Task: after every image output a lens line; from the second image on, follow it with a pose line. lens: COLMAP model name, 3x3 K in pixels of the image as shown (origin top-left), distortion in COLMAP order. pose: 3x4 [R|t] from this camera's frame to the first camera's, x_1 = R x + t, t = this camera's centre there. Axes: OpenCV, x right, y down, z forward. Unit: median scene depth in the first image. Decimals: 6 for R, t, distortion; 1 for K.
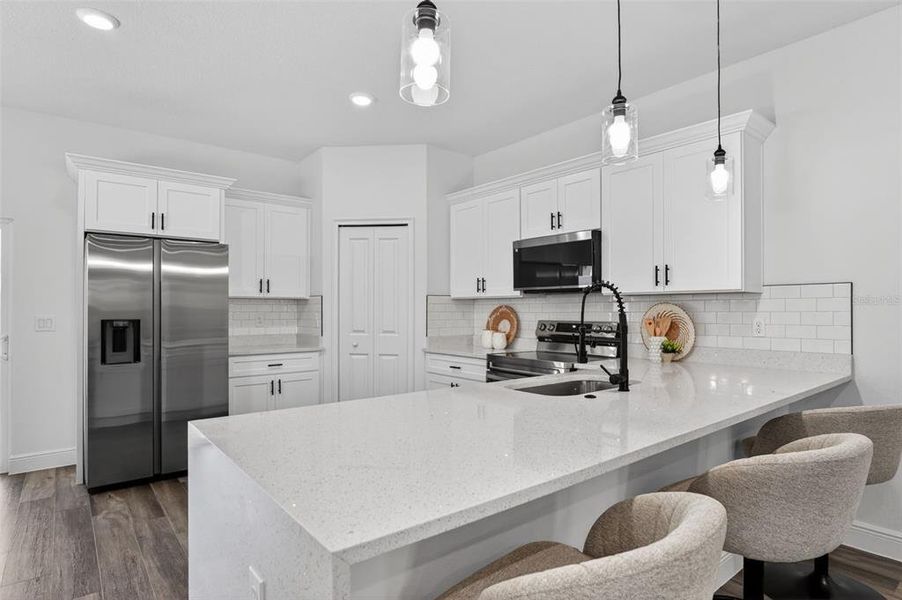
lens RADIAL K [[490.1, 0, 451.0], [0, 490.1, 300.0], [0, 0, 1]] dist [-0.002148, -0.000334]
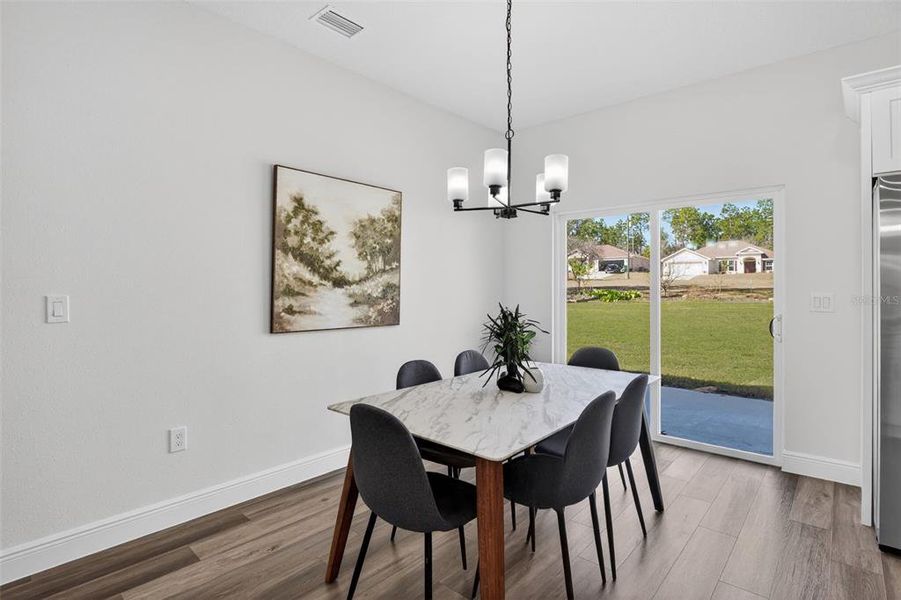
lens RADIAL K [[445.7, 0, 460.2], [0, 445.7, 289.1], [0, 0, 1]] dist [-0.003625, -0.000651]
pose [[0.184622, 0.004090, -0.982801, -0.218815], [0.015320, 0.999858, 0.007039, 0.010718], [0.982690, -0.016356, 0.184533, 0.283642]]
